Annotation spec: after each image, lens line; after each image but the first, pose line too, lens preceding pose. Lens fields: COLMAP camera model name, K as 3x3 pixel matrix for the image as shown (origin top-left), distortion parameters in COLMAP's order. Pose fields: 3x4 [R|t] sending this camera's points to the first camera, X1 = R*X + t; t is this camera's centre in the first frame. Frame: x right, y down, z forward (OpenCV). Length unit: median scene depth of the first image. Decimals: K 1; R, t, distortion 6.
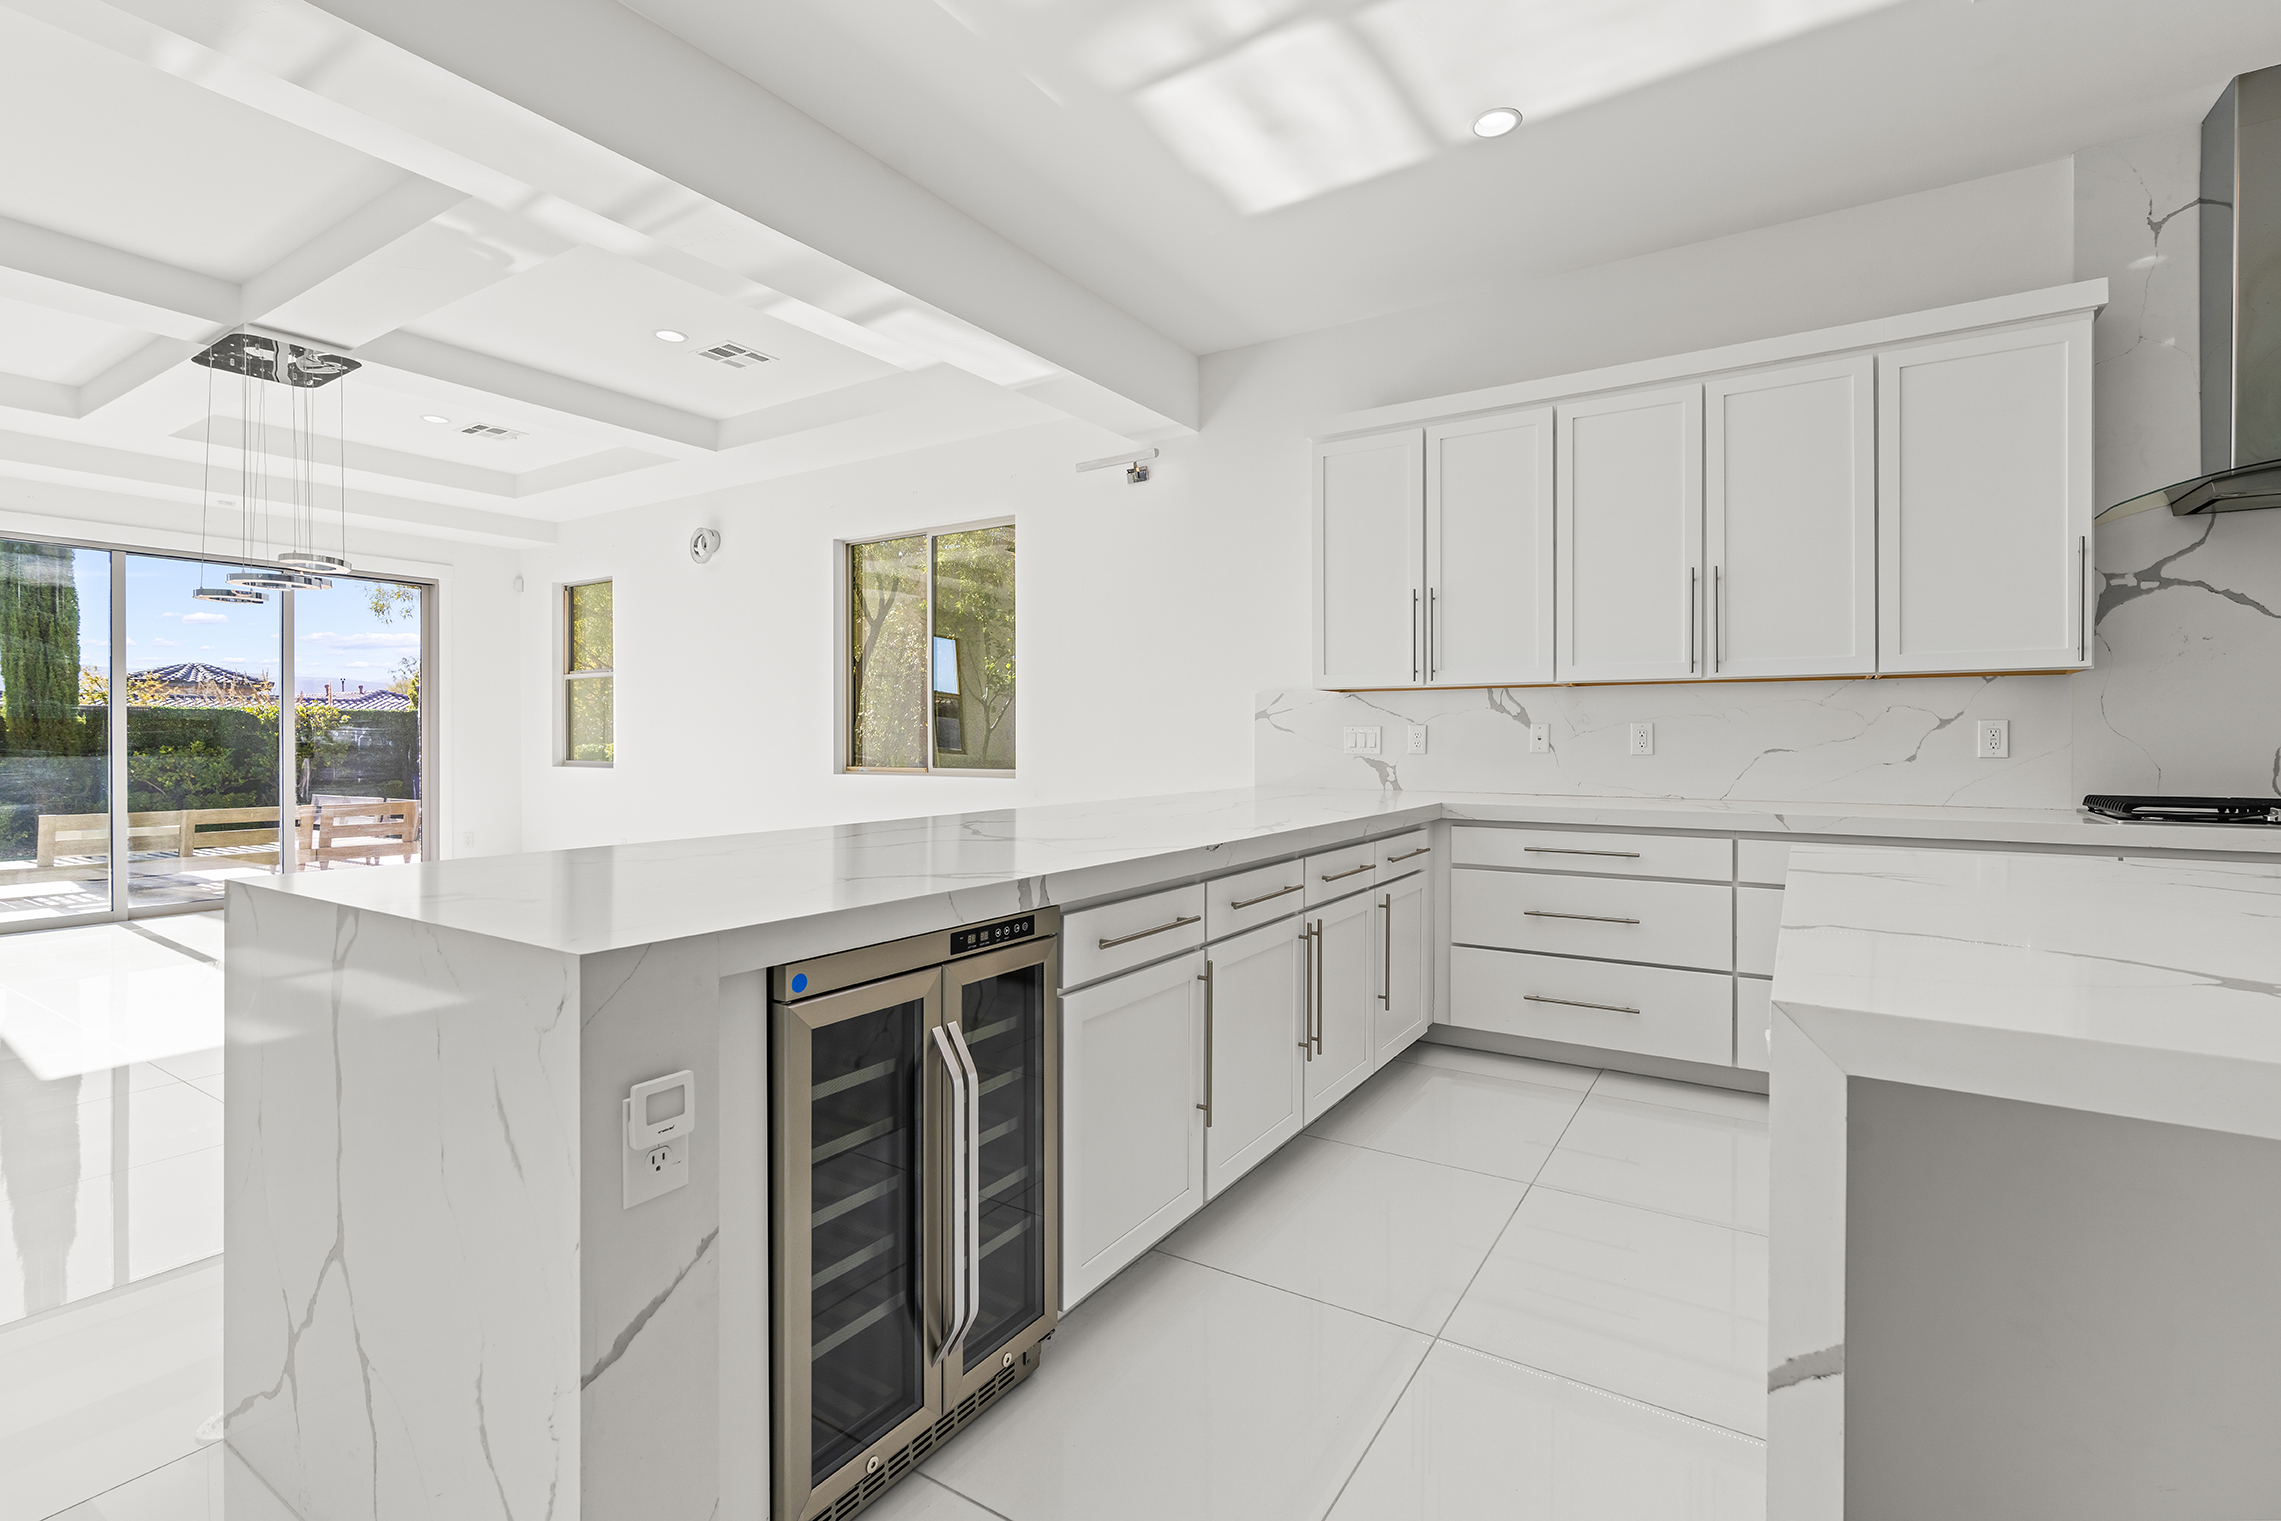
lens RADIAL K [[1033.7, 0, 1153.7], [0, 1033.7, 742.1], [0, 0, 1]] dist [-0.005079, 0.000831]
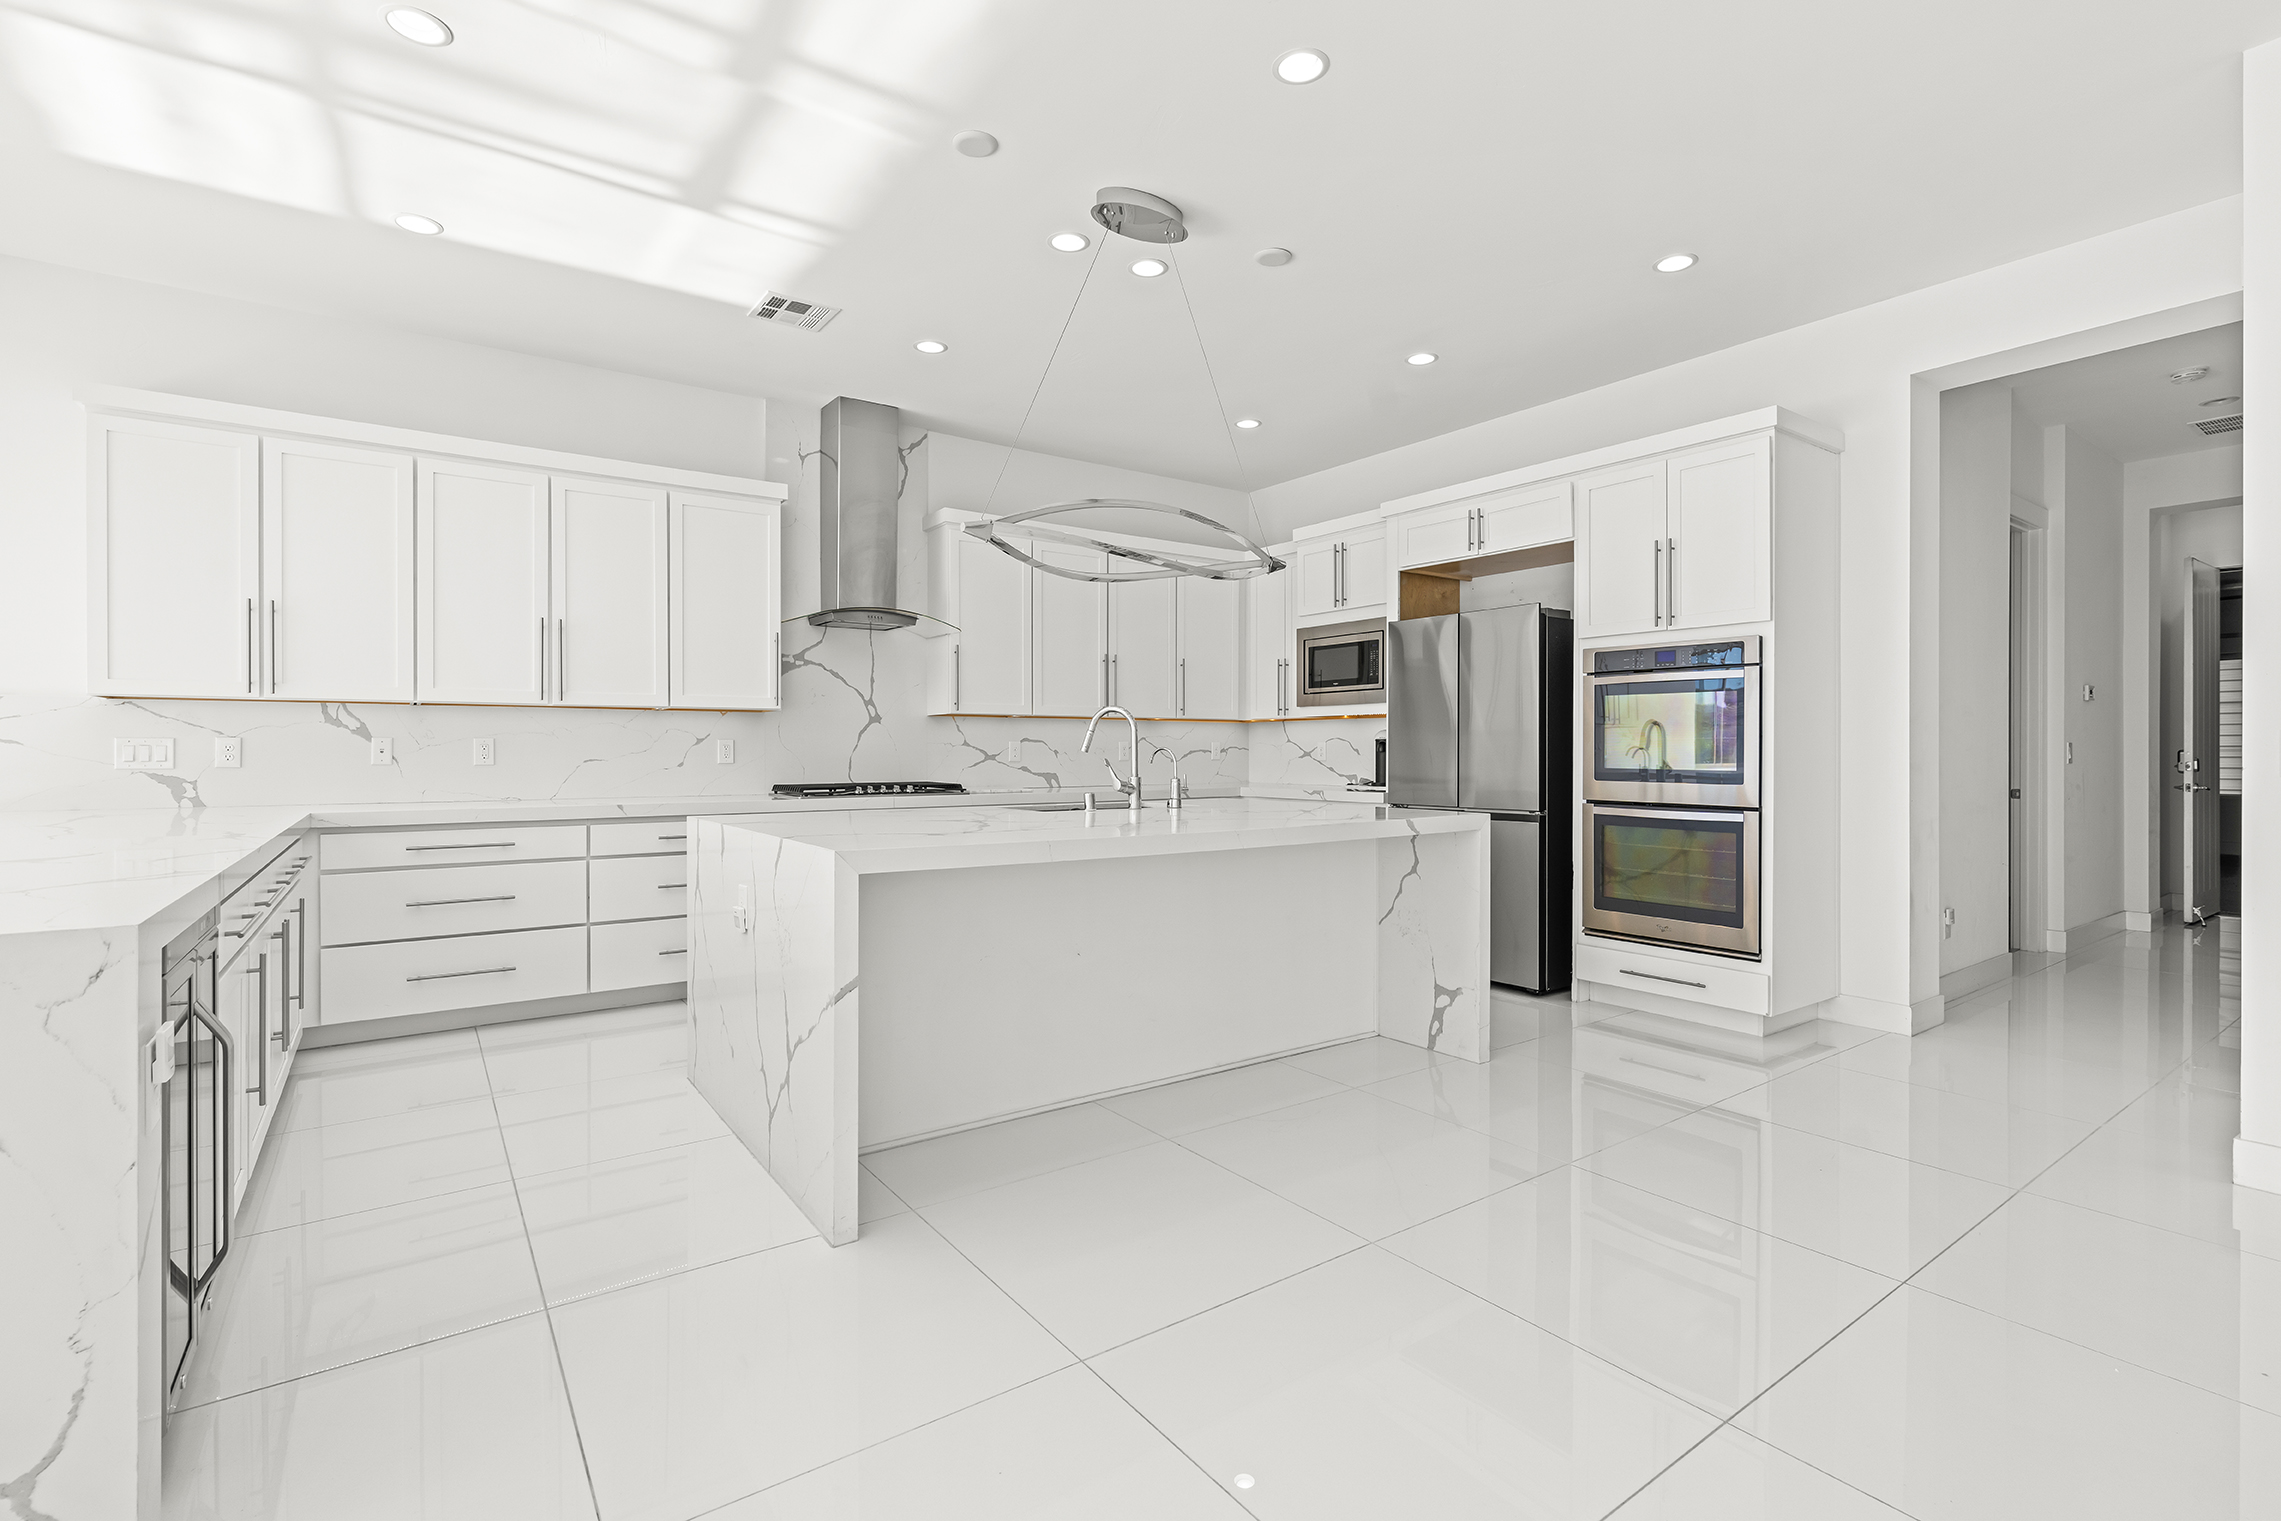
lens RADIAL K [[1033.7, 0, 1153.6], [0, 1033.7, 753.8], [0, 0, 1]] dist [-0.005079, 0.000831]
pose [[0.368822, -0.002019, 0.929498, -0.384439], [0.004845, 0.999988, 0.000249, 0.002973], [-0.929487, 0.004412, 0.368828, -0.176017]]
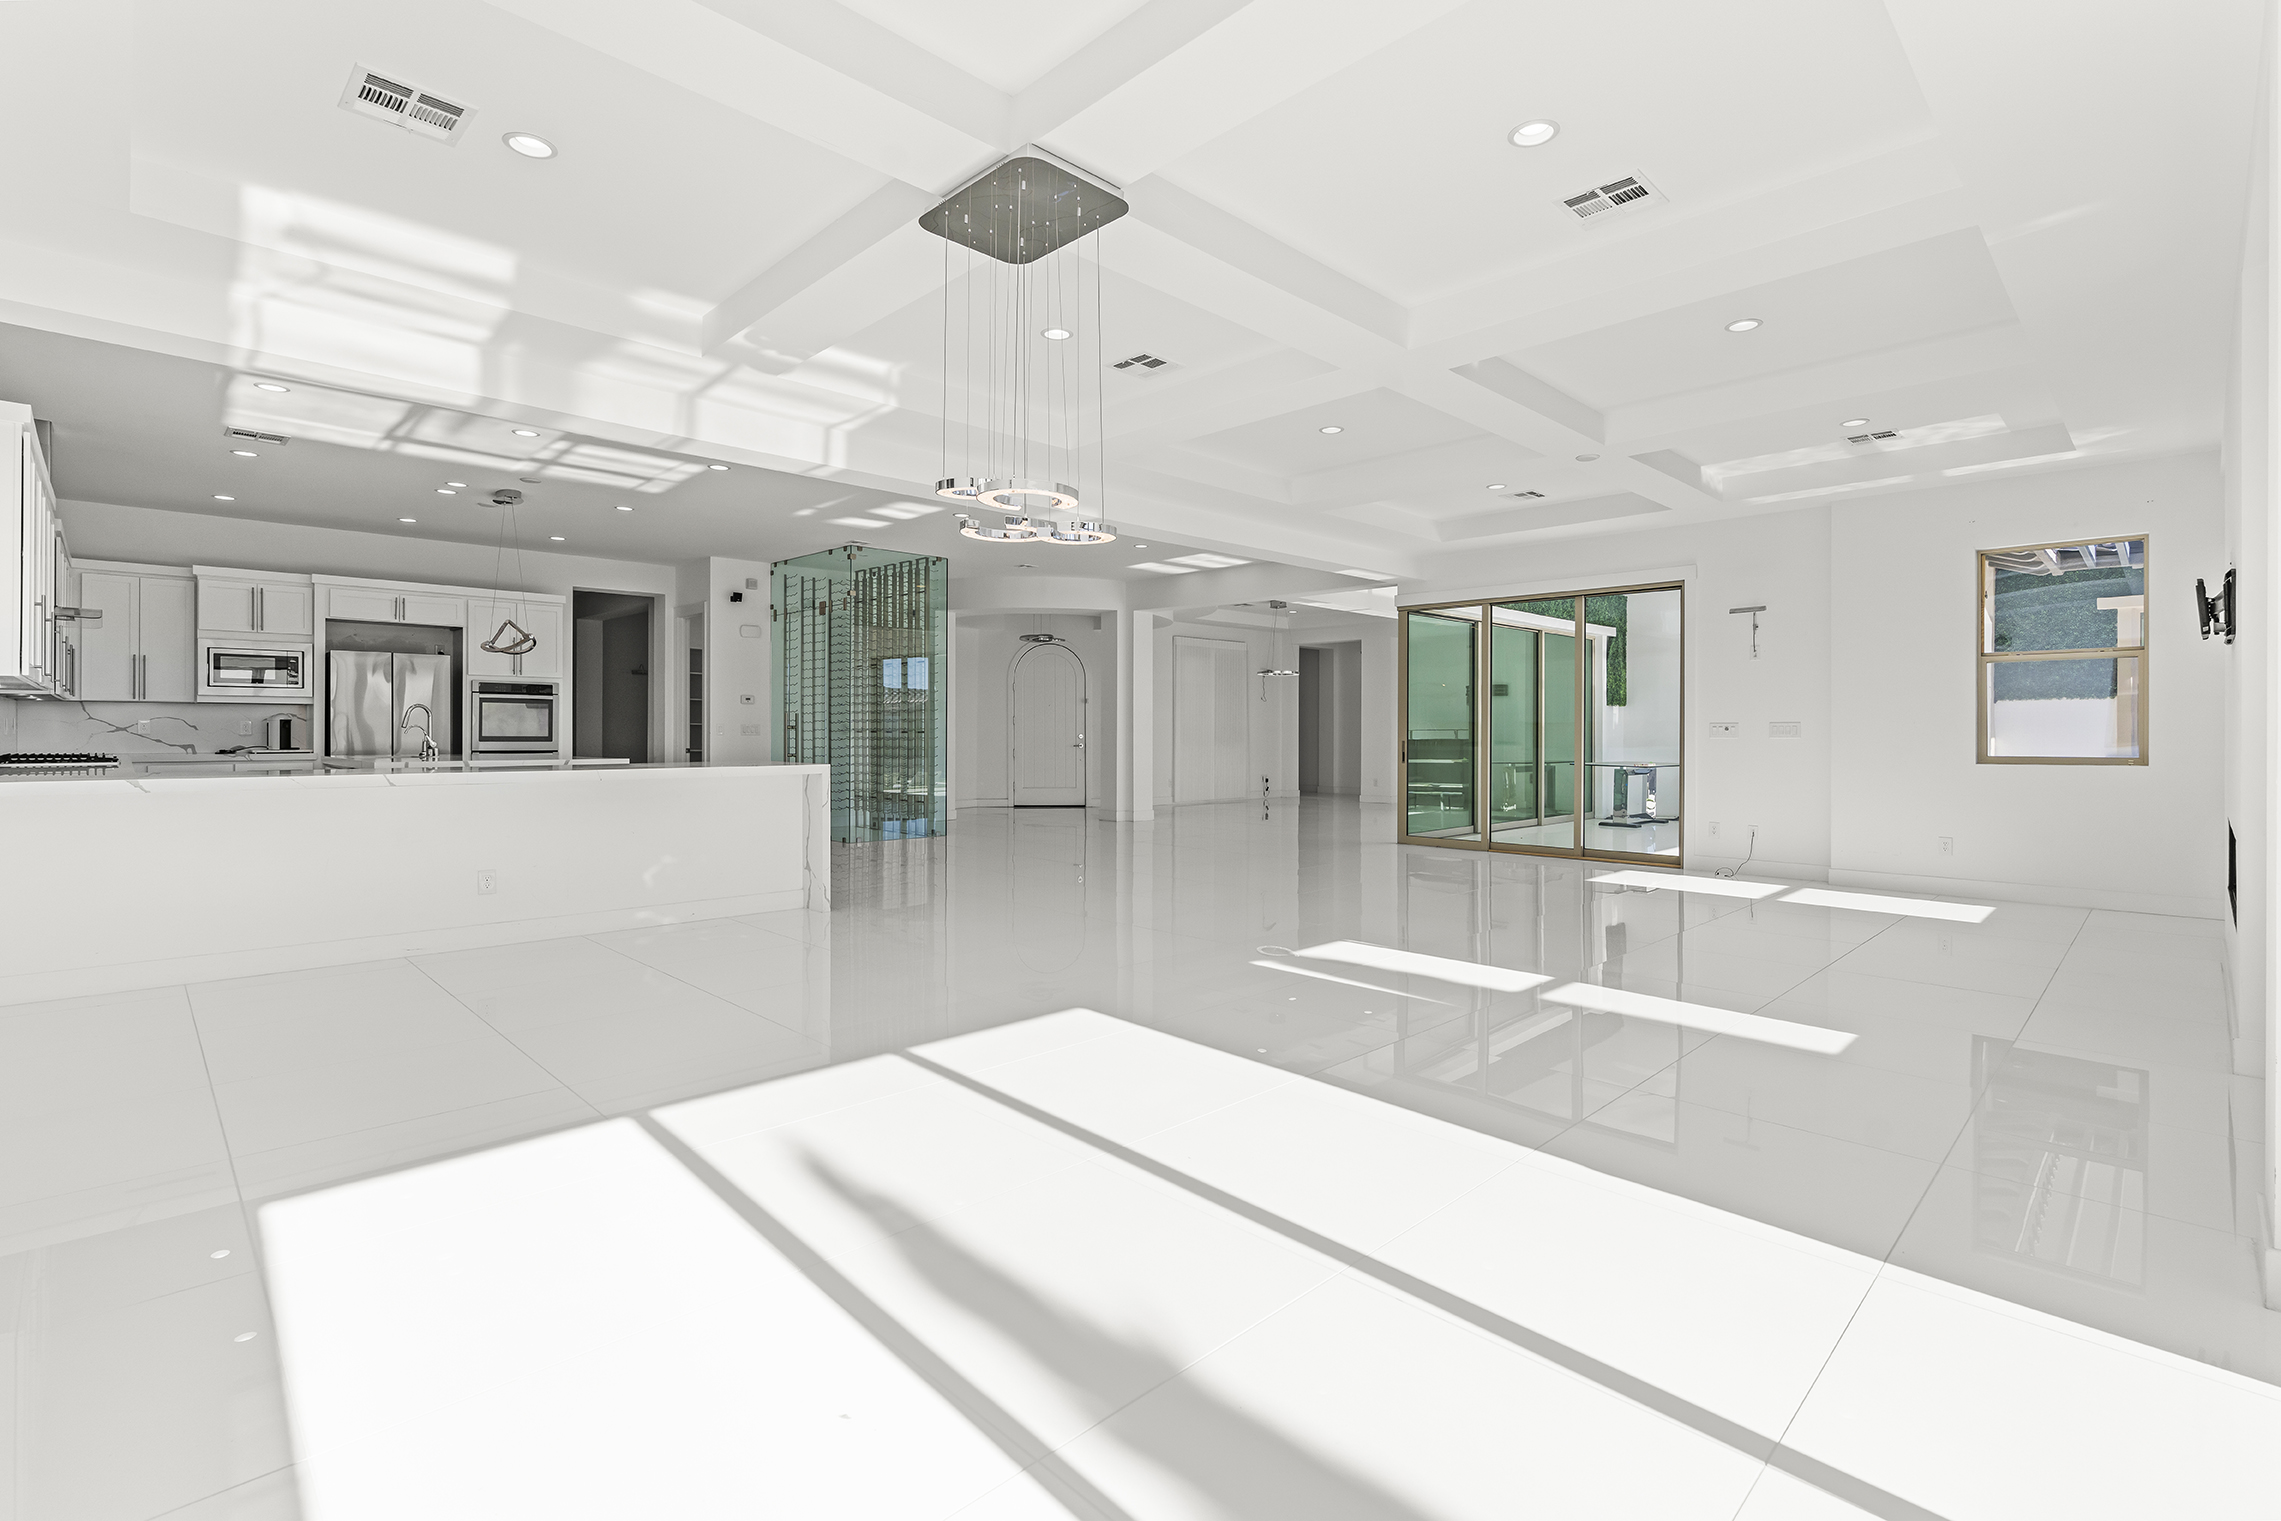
lens RADIAL K [[1033.7, 0, 1136.3], [0, 1033.7, 741.9], [0, 0, 1]] dist [-0.005079, 0.000831]
pose [[-0.972712, 0.002551, 0.232001, -1.339003], [0.006177, 0.999870, 0.014907, 0.008564], [-0.231933, 0.015934, -0.972601, 2.070237]]
